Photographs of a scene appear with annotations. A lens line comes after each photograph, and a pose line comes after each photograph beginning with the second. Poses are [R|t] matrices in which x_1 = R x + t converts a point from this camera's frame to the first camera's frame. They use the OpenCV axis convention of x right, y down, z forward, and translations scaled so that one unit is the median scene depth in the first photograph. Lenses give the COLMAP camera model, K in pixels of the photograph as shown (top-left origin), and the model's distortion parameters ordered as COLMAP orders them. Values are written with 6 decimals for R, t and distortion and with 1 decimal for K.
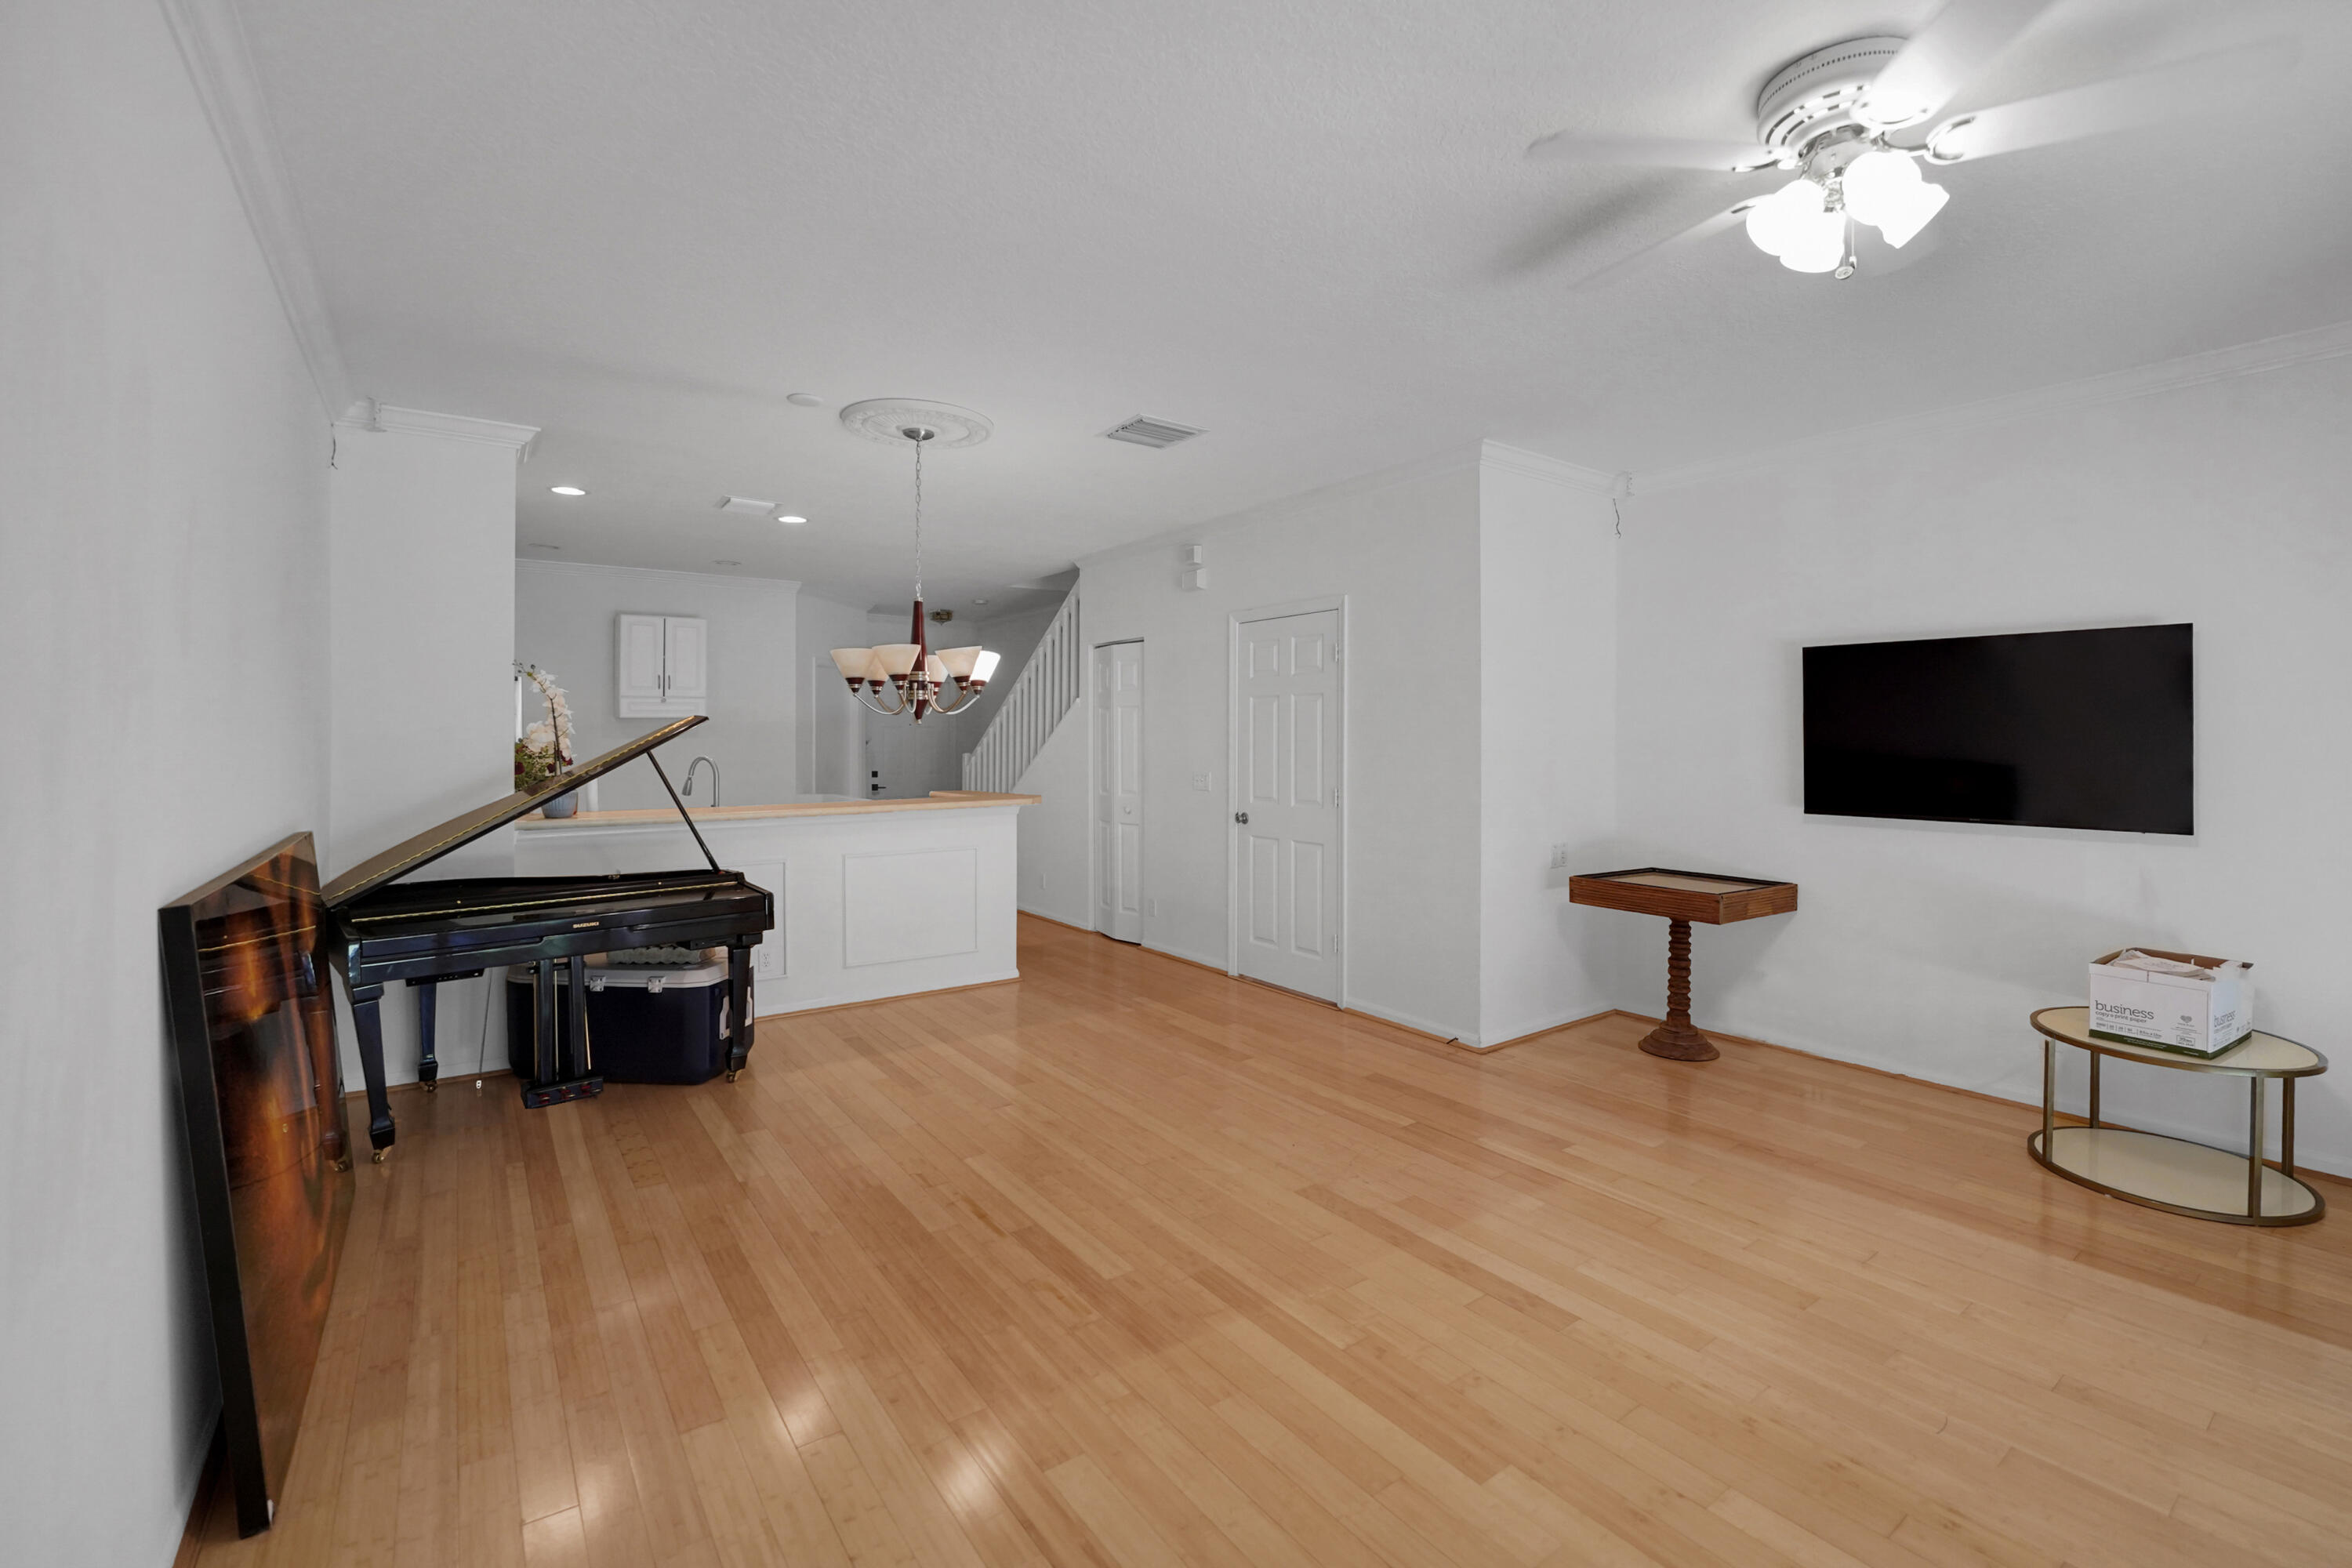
lens RADIAL K [[1015.7, 0, 1150.6], [0, 1015.7, 734.4], [0, 0, 1]] dist [-0.029806, 0.004068]
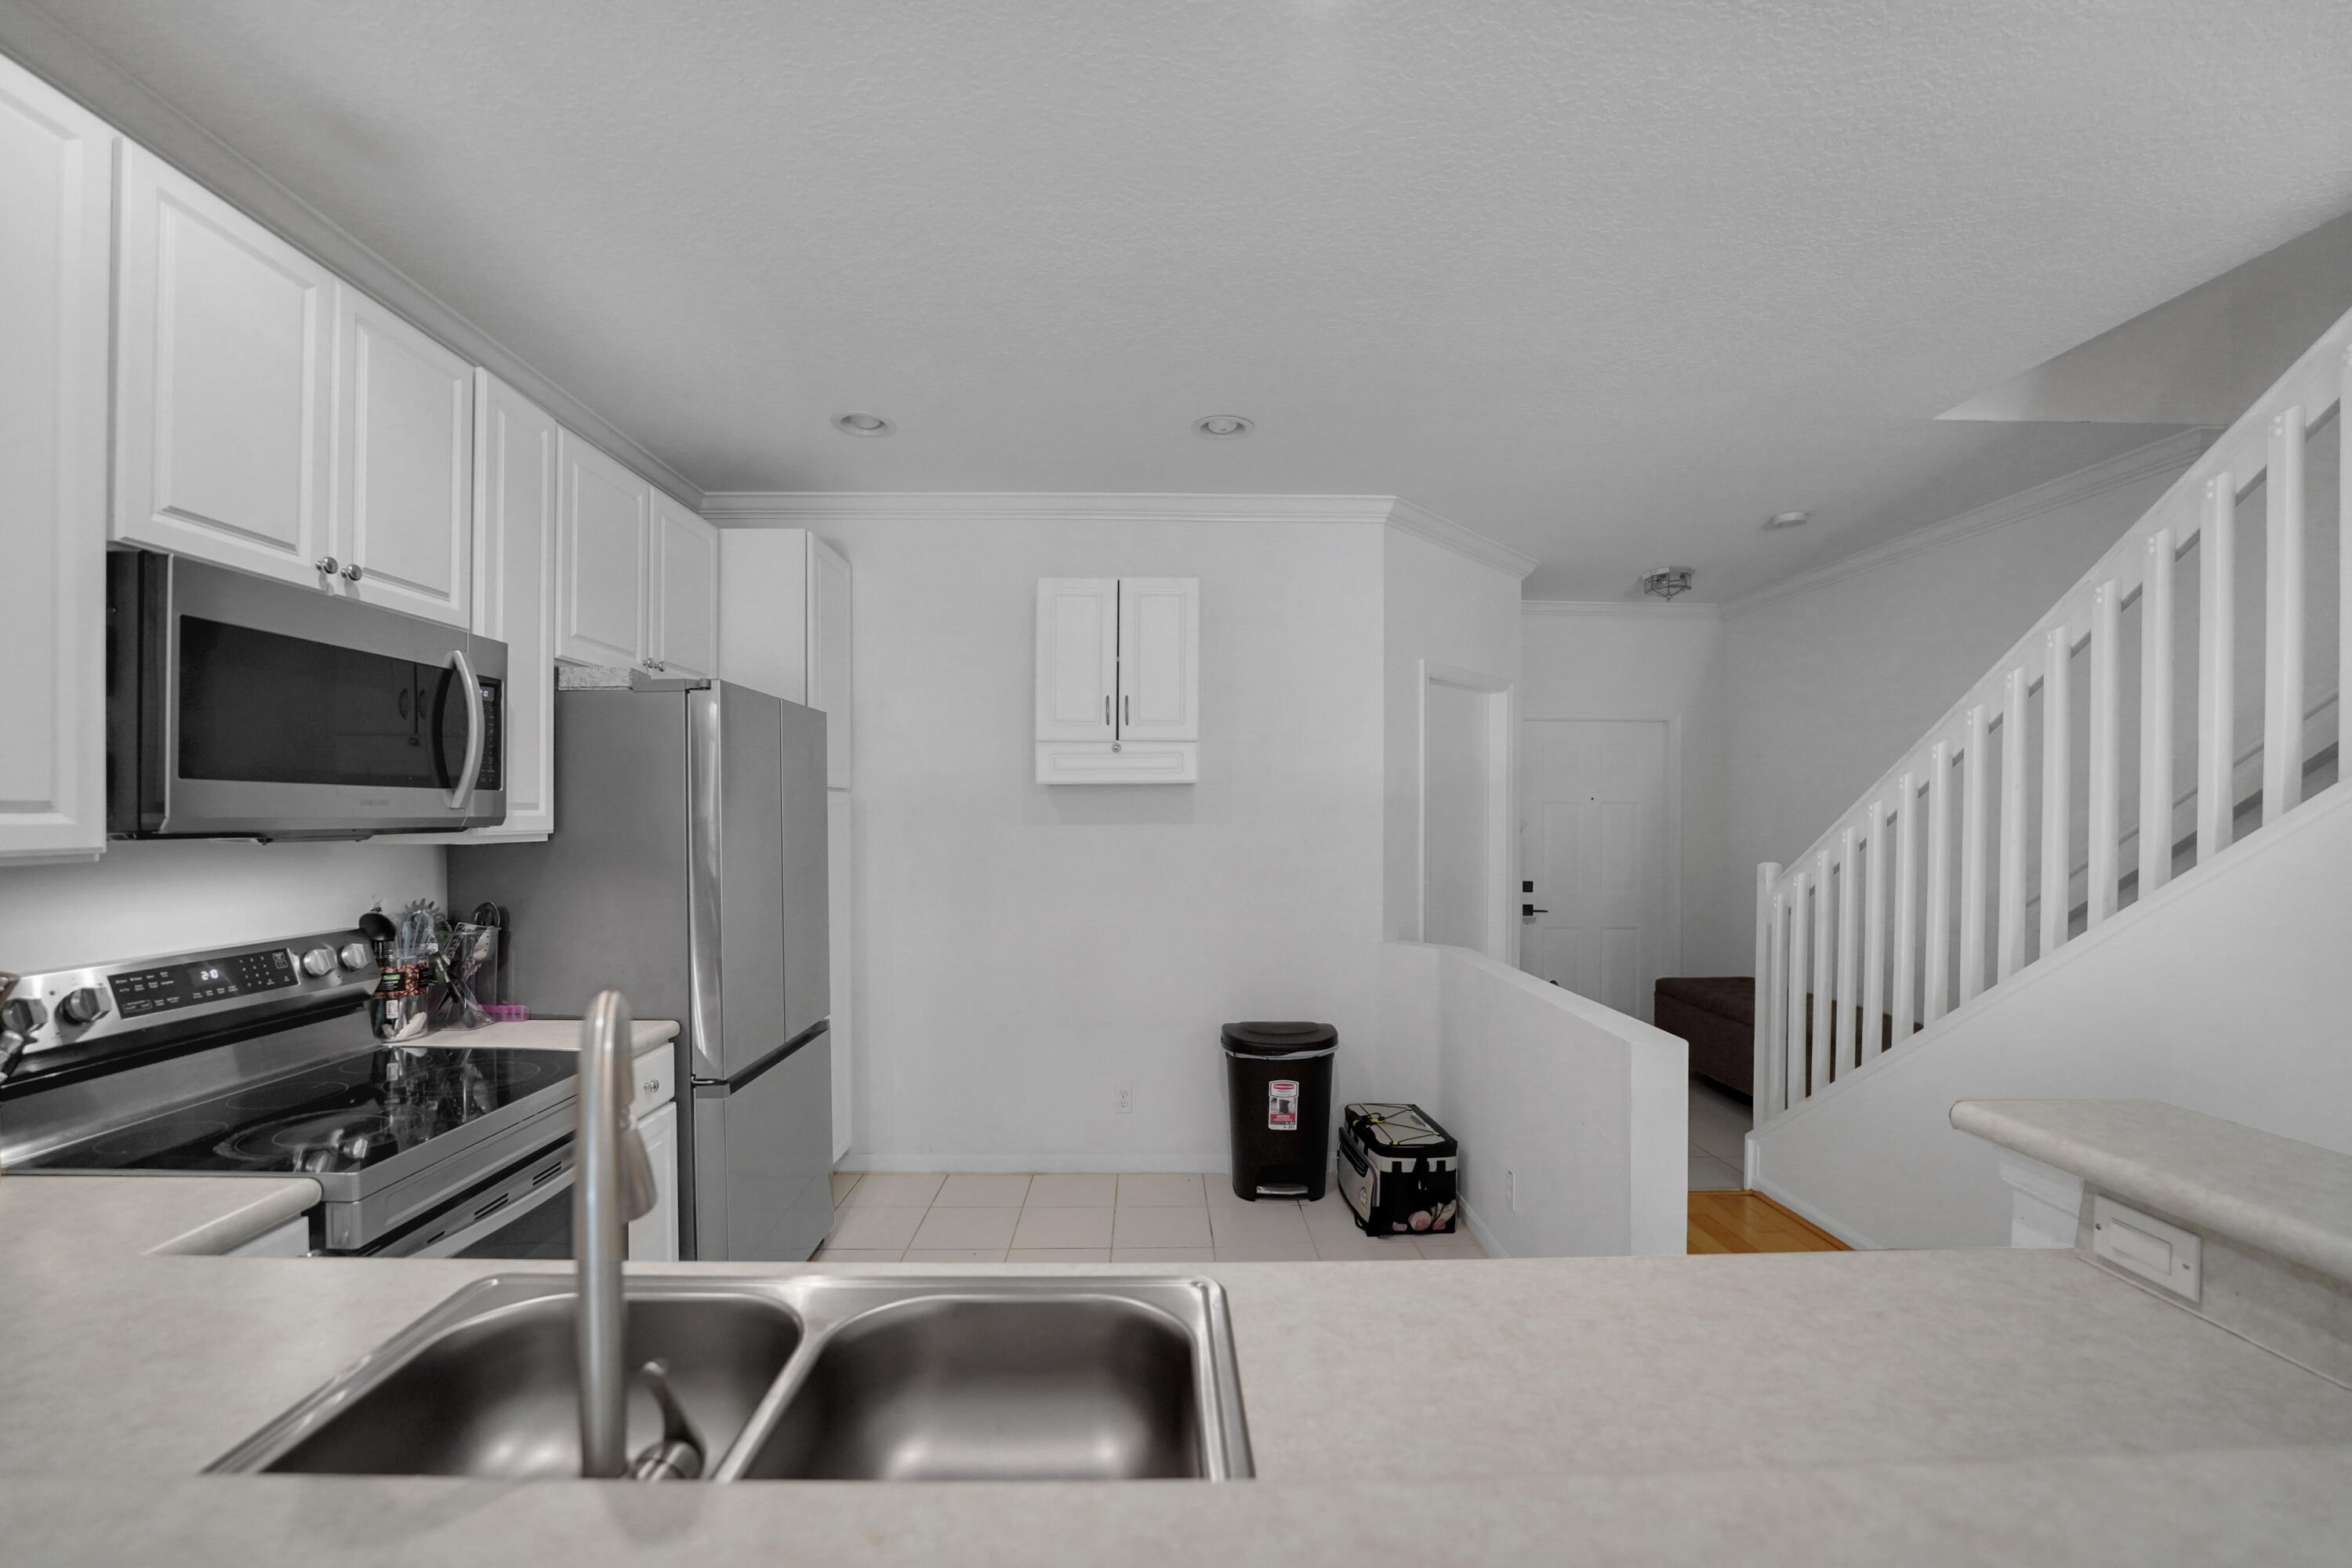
lens RADIAL K [[965.9, 0, 1167.4], [0, 965.9, 775.3], [0, 0, 1]] dist [-0.012489, -0.015697]
pose [[0.836147, -0.015021, -0.548300, -0.370322], [-0.005480, 0.999346, -0.035734, -0.006344], [0.548479, 0.032884, 0.835518, 1.122774]]
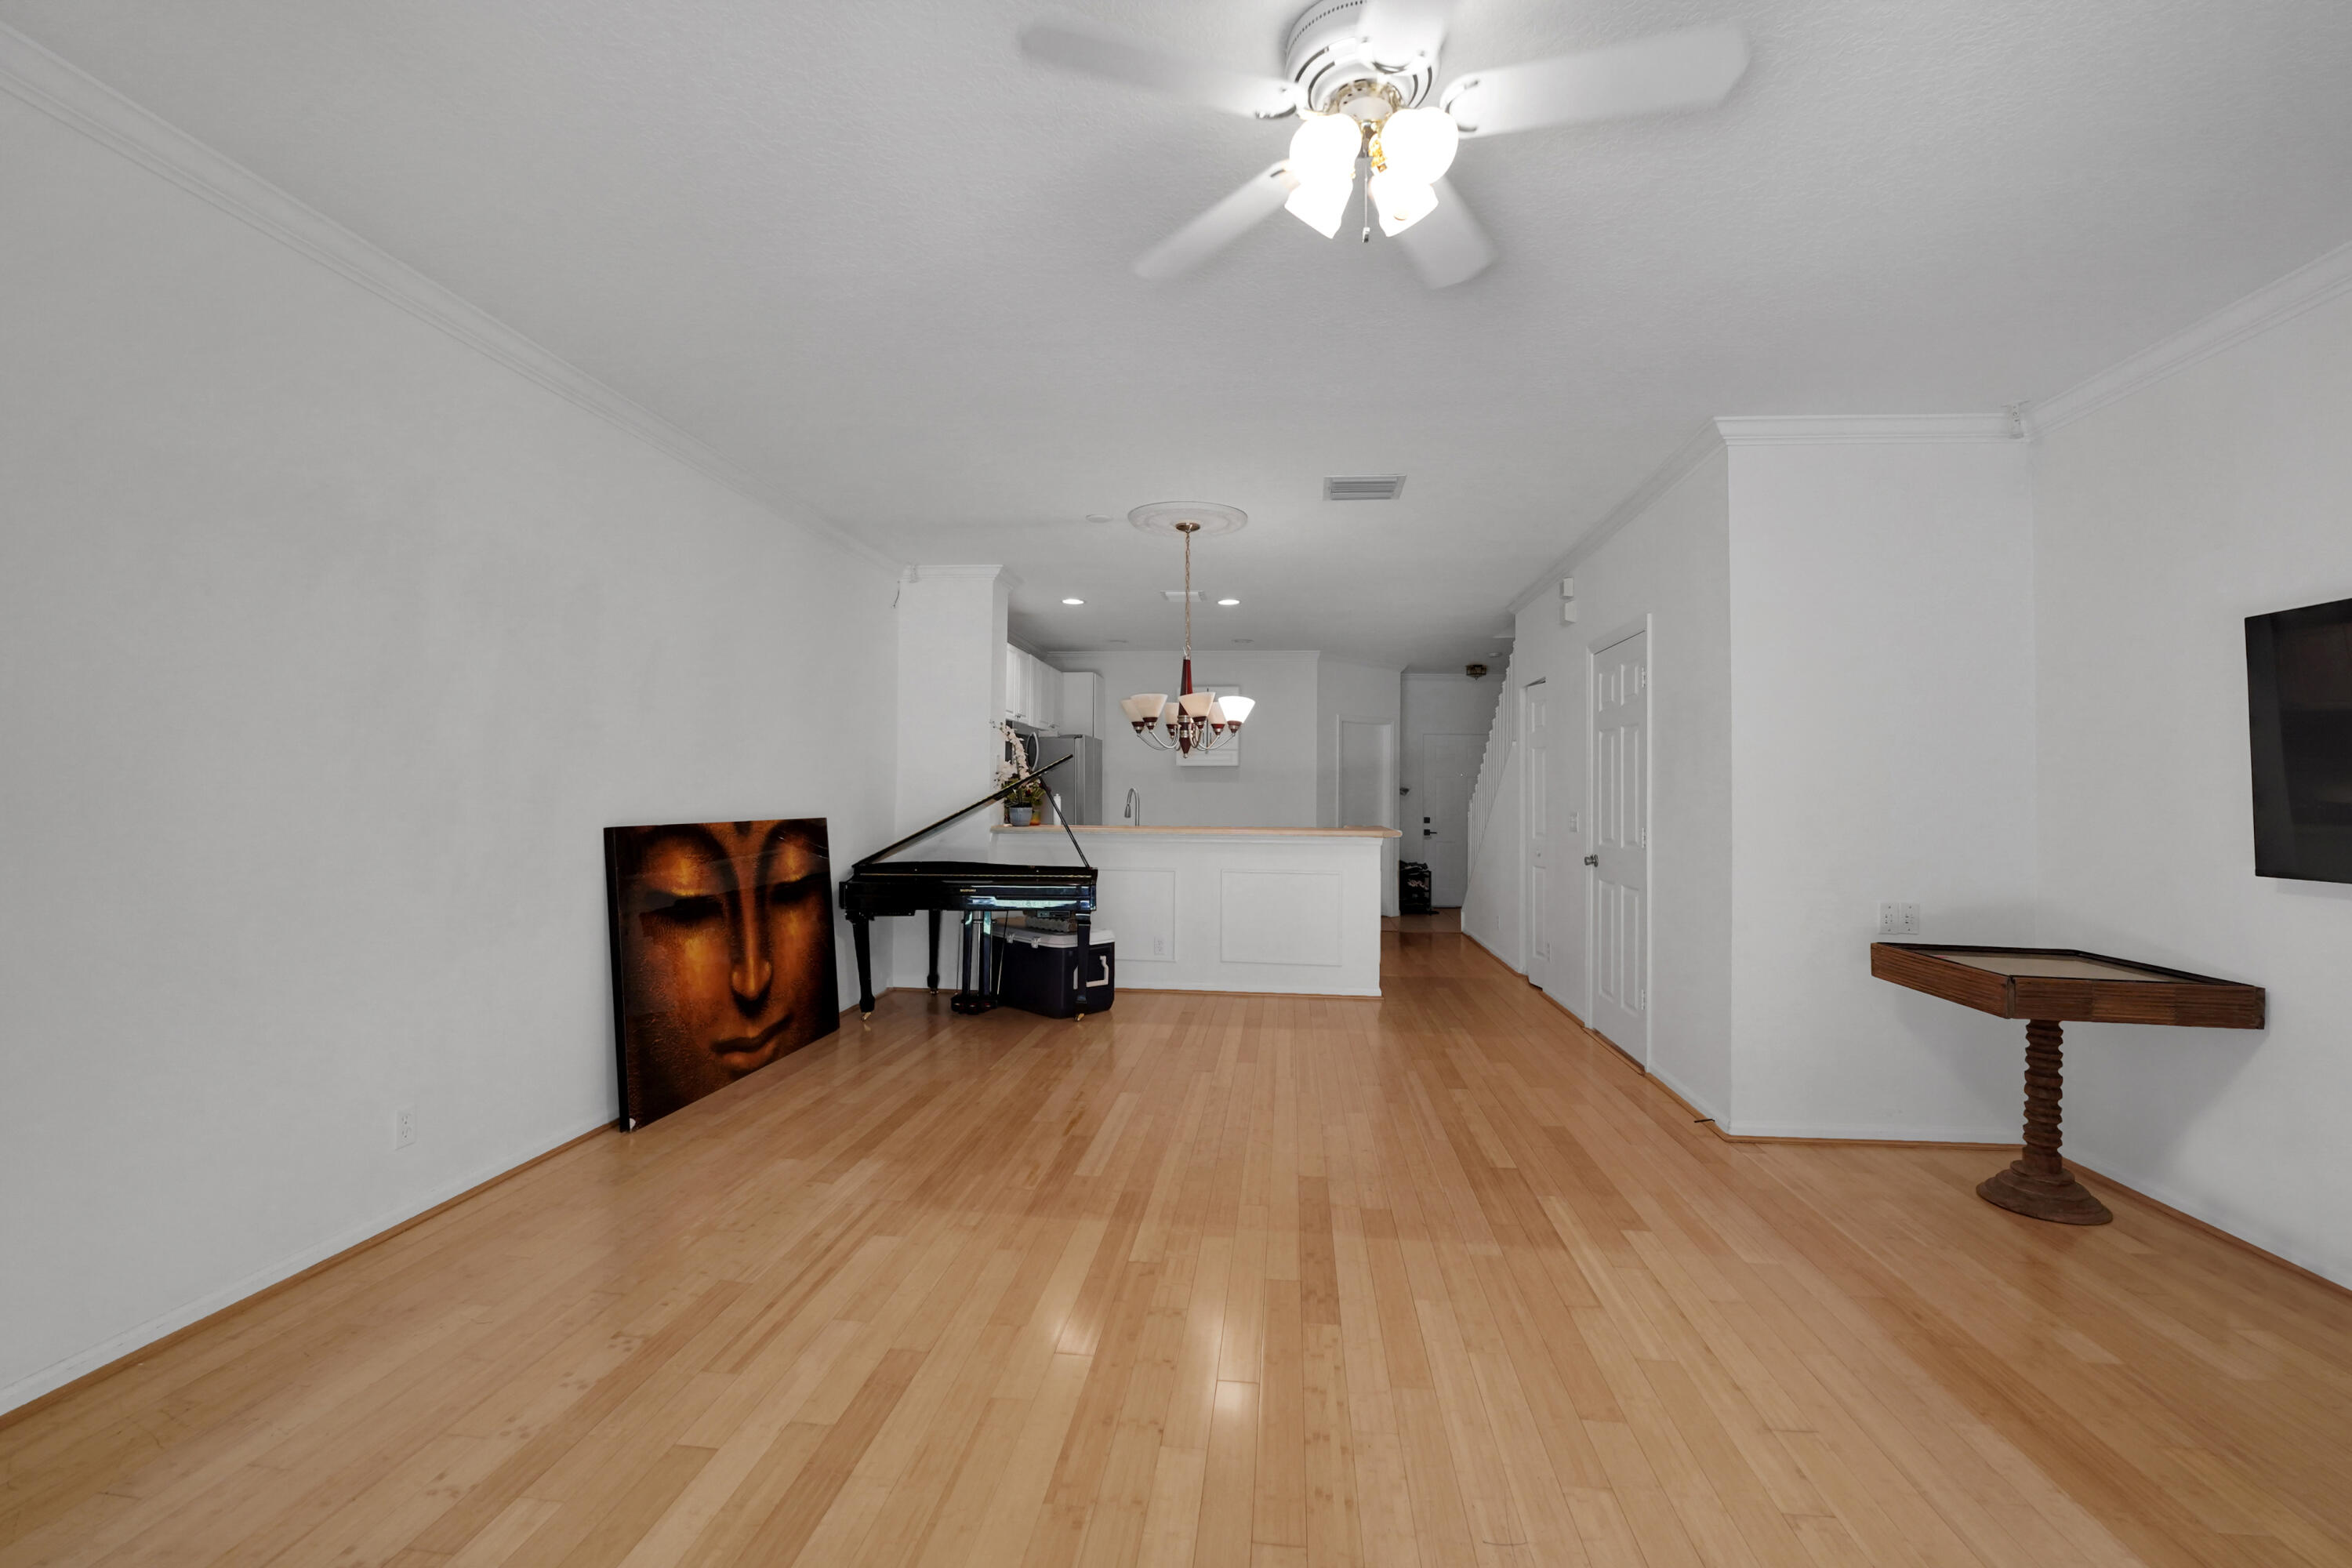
lens RADIAL K [[965.9, 0, 1167.4], [0, 965.9, 775.3], [0, 0, 1]] dist [-0.012489, -0.015697]
pose [[0.747330, -0.003758, -0.664442, 0.537427], [-0.011030, 0.999776, -0.018061, 0.032678], [0.664361, 0.020827, 0.747122, 0.093243]]
